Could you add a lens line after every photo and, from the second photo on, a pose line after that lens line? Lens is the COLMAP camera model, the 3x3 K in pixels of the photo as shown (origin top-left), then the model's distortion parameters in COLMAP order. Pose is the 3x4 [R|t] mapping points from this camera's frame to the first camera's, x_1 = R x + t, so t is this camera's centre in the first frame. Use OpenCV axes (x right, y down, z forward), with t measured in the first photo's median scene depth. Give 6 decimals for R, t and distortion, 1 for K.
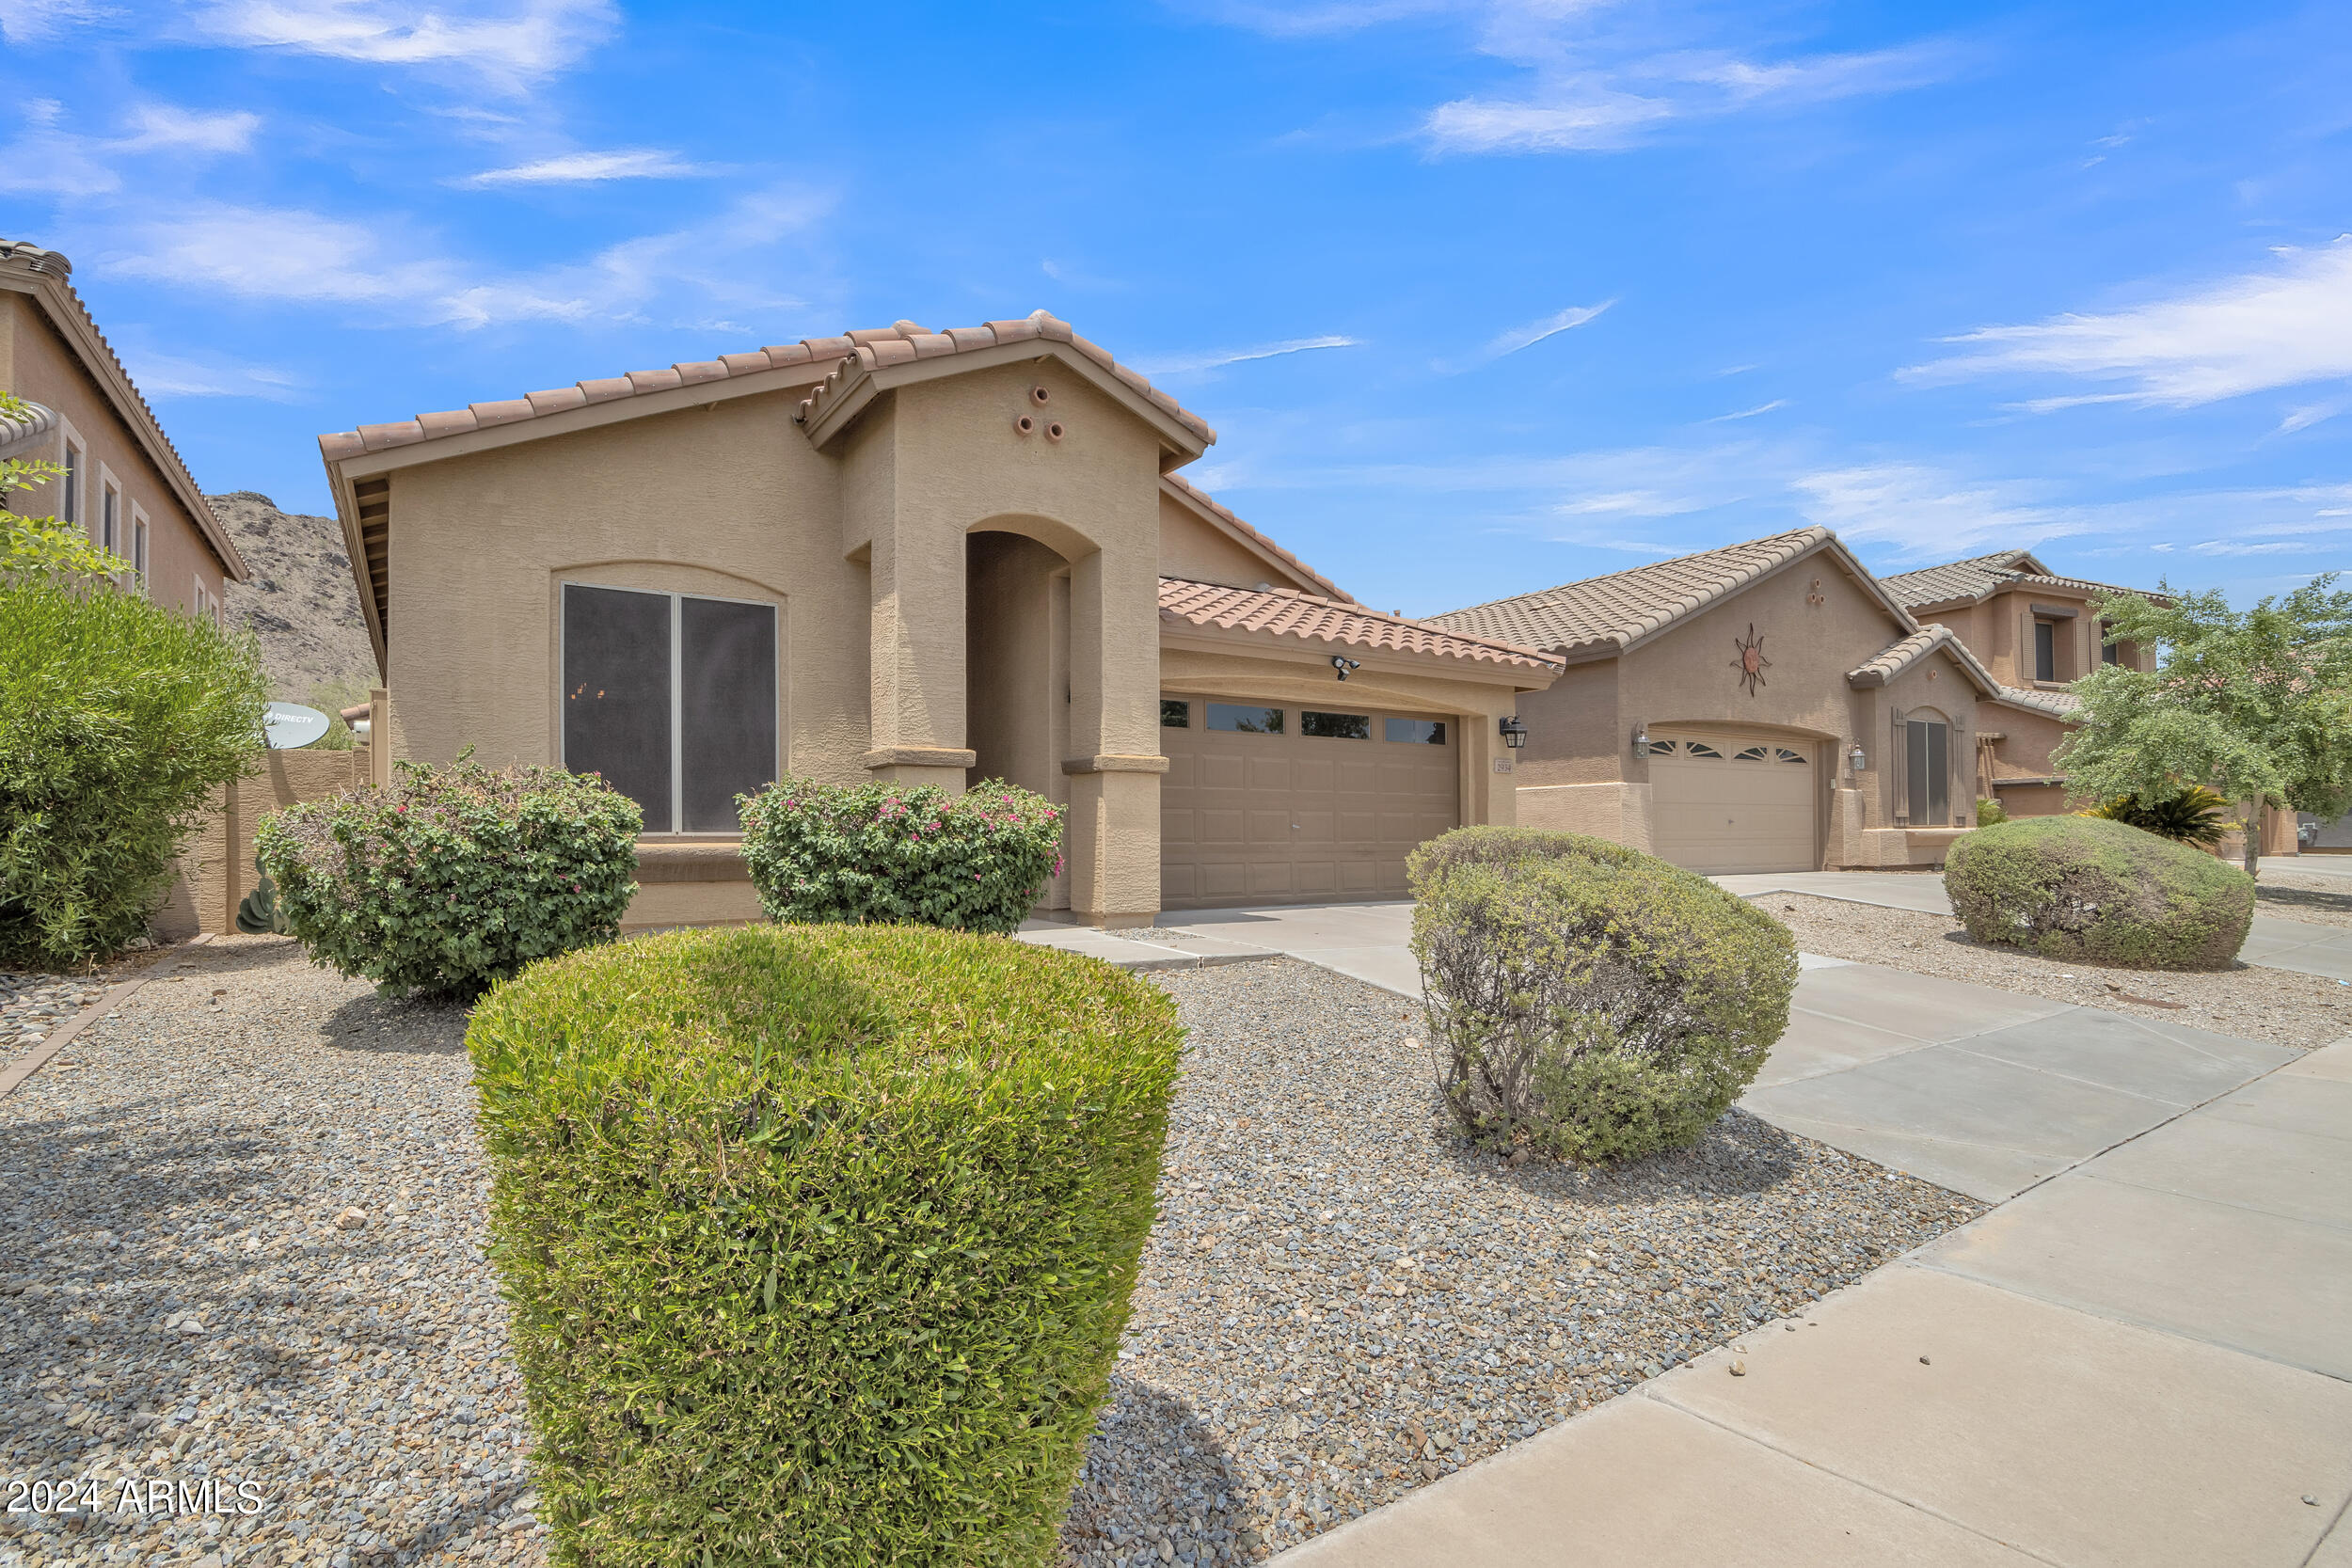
lens RADIAL K [[1136.5, 0, 1171.3], [0, 1136.5, 848.7], [0, 0, 1]] dist [-0.035390, 0.000378]
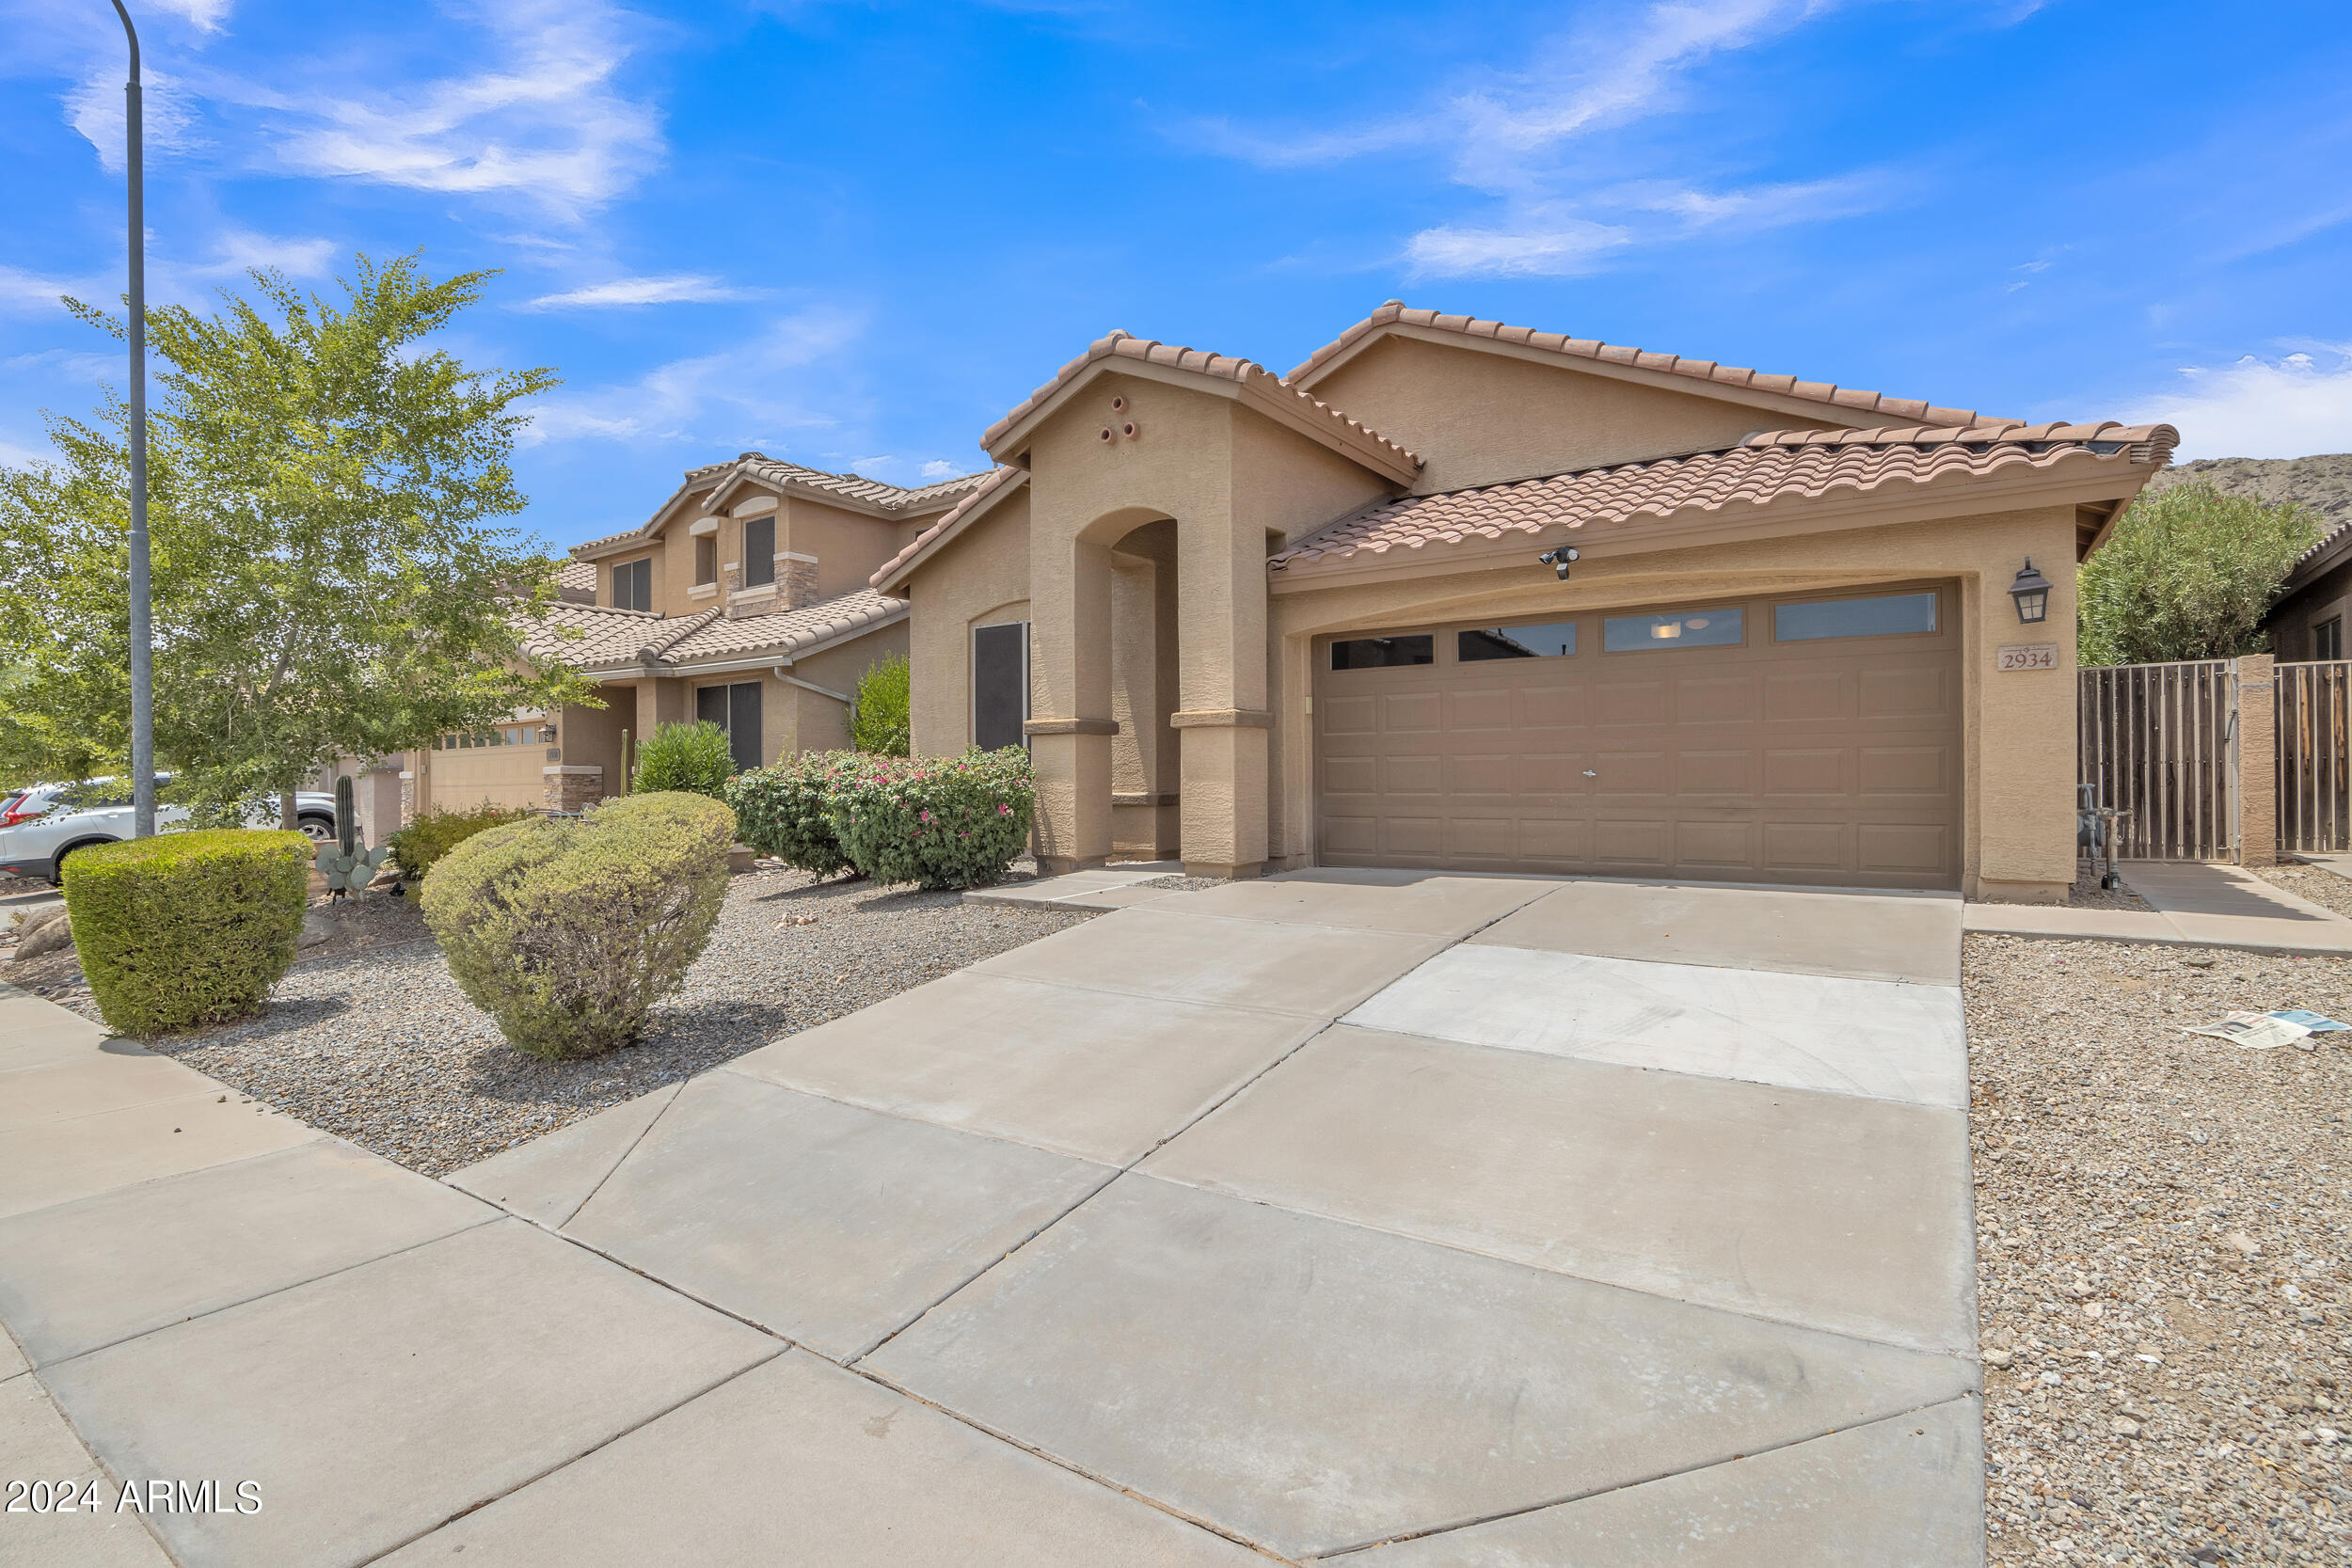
lens RADIAL K [[1118.4, 0, 1172.3], [0, 1118.4, 800.0], [0, 0, 1]] dist [-0.033507, 0.004649]
pose [[0.361635, 0.014689, -0.932204, 0.893506], [-0.002771, 0.999888, 0.014680, -0.015501], [0.932316, -0.002726, 0.361635, 0.595732]]
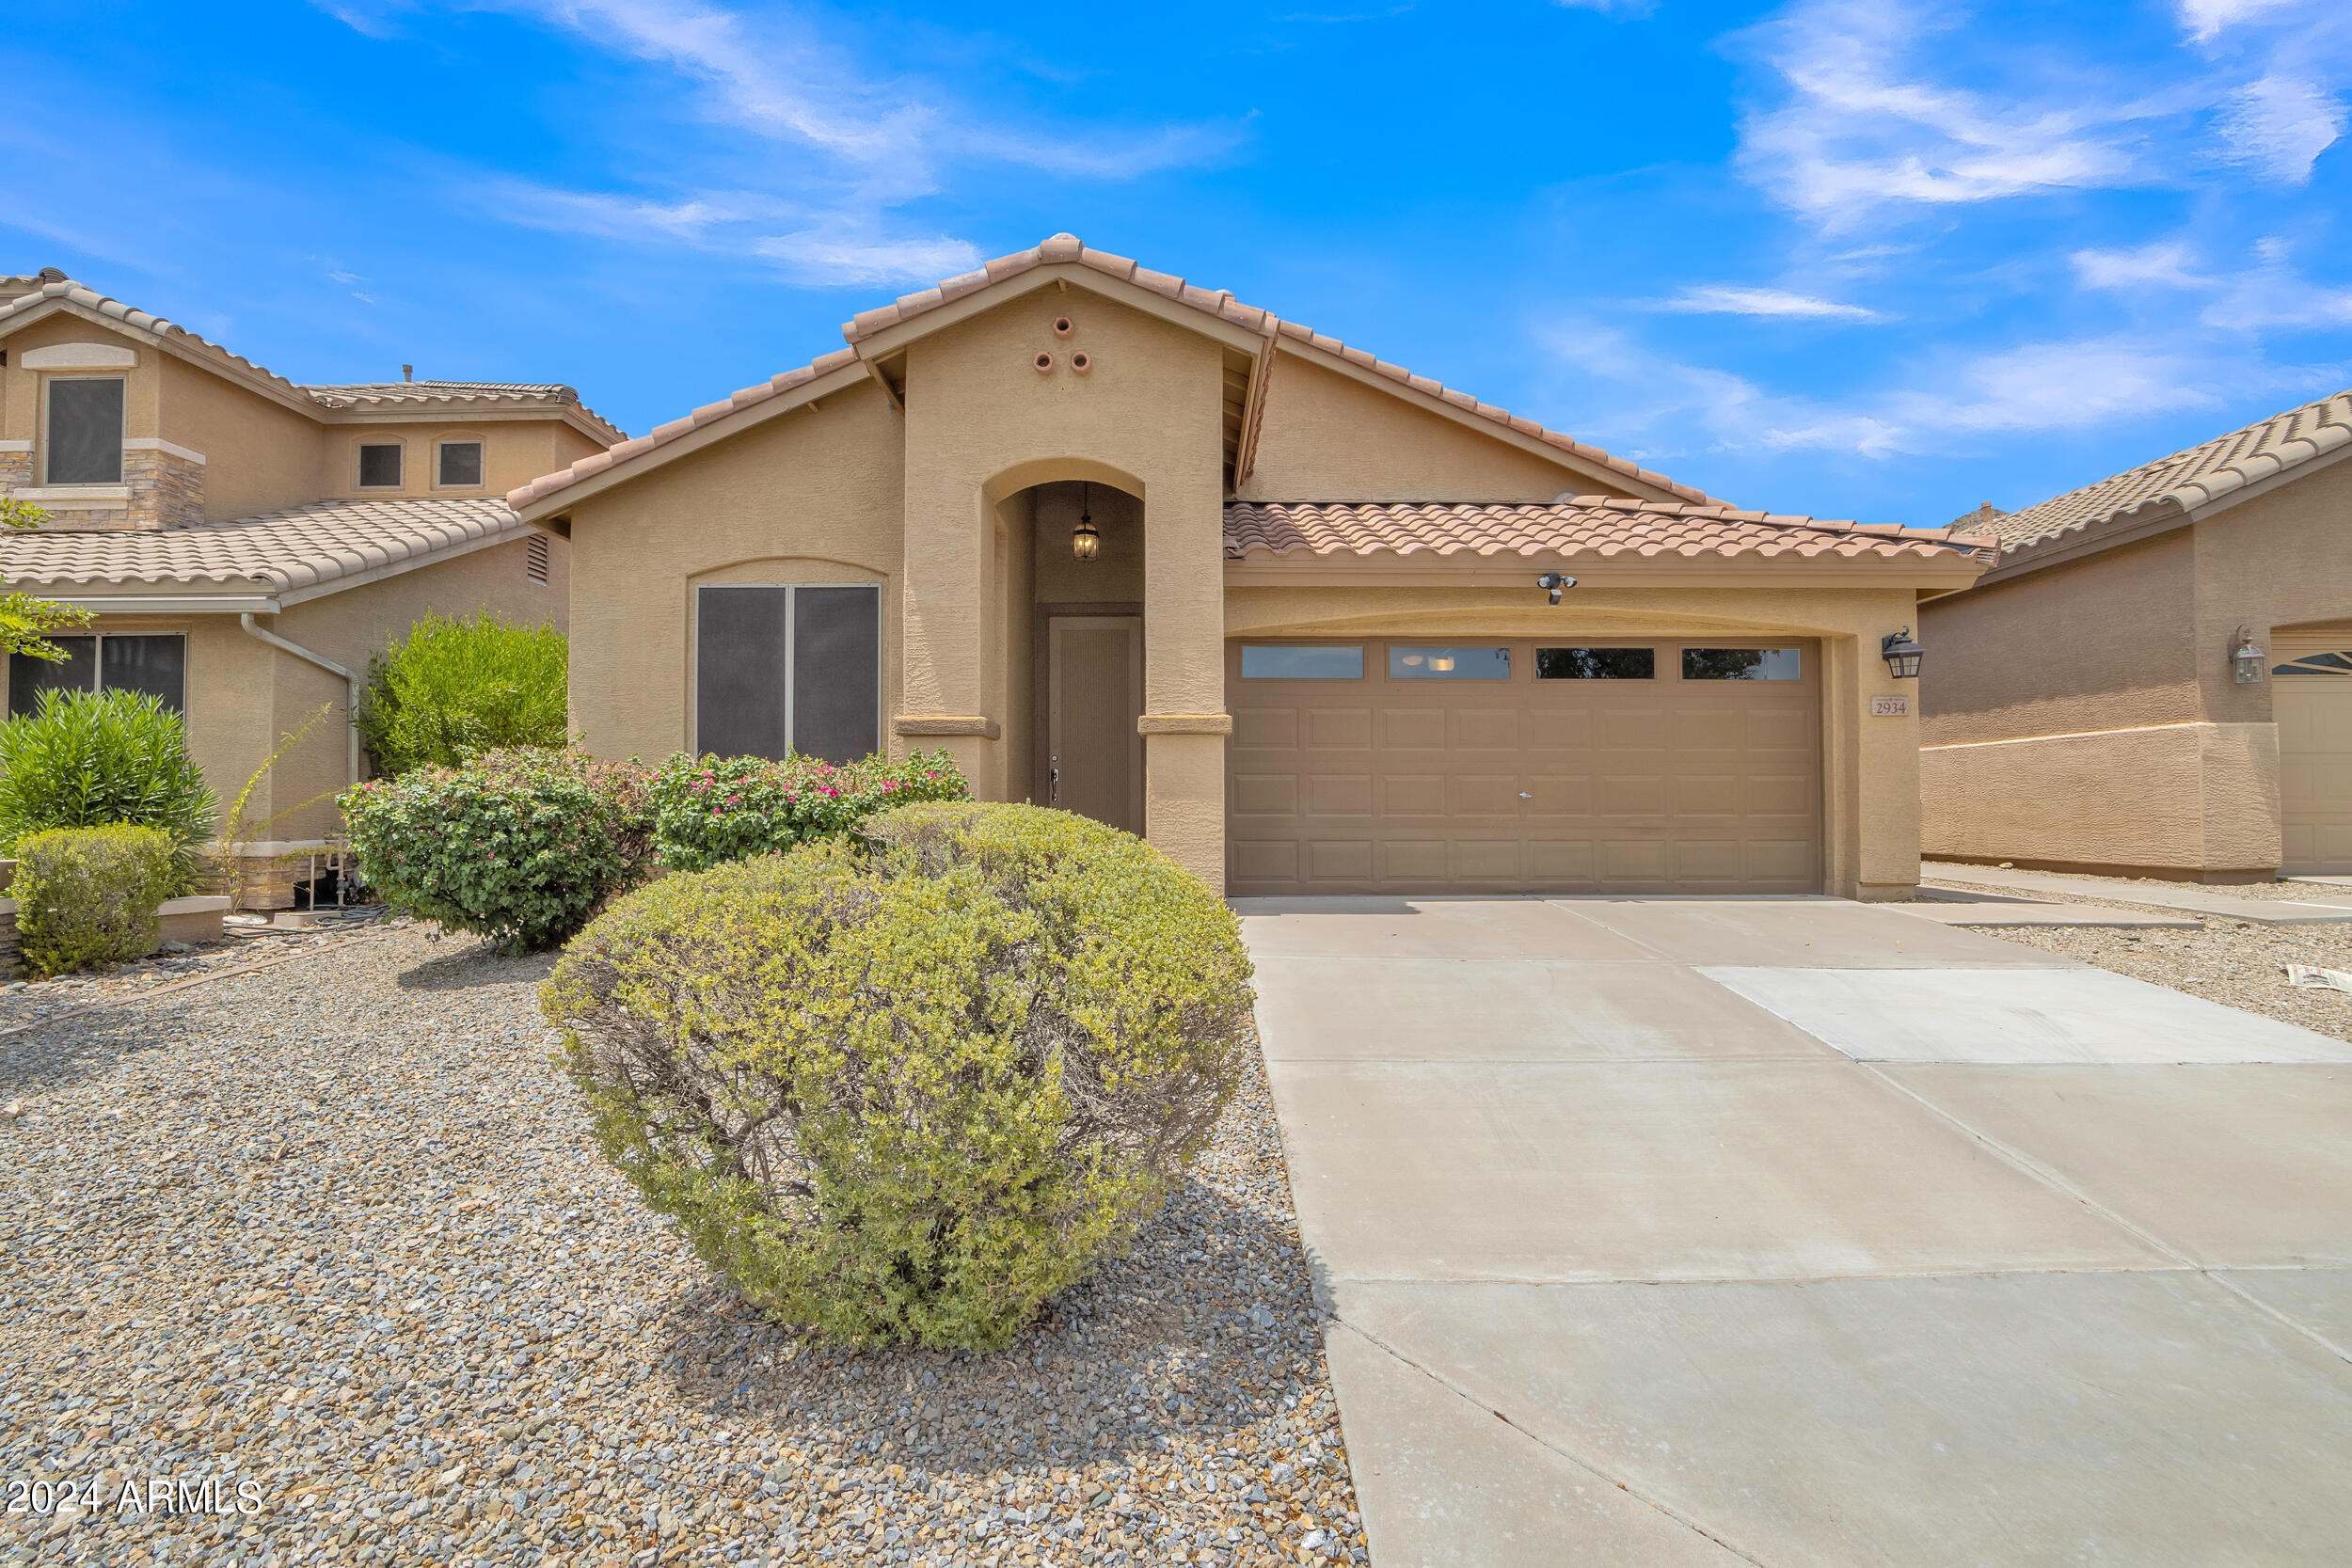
lens RADIAL K [[1118.4, 0, 1172.3], [0, 1118.4, 800.0], [0, 0, 1]] dist [-0.033507, 0.004649]
pose [[0.831479, -0.002052, -0.555552, 0.424522], [-0.006498, 0.999889, -0.013418, -0.005745], [0.555518, 0.014767, 0.831373, 0.284619]]
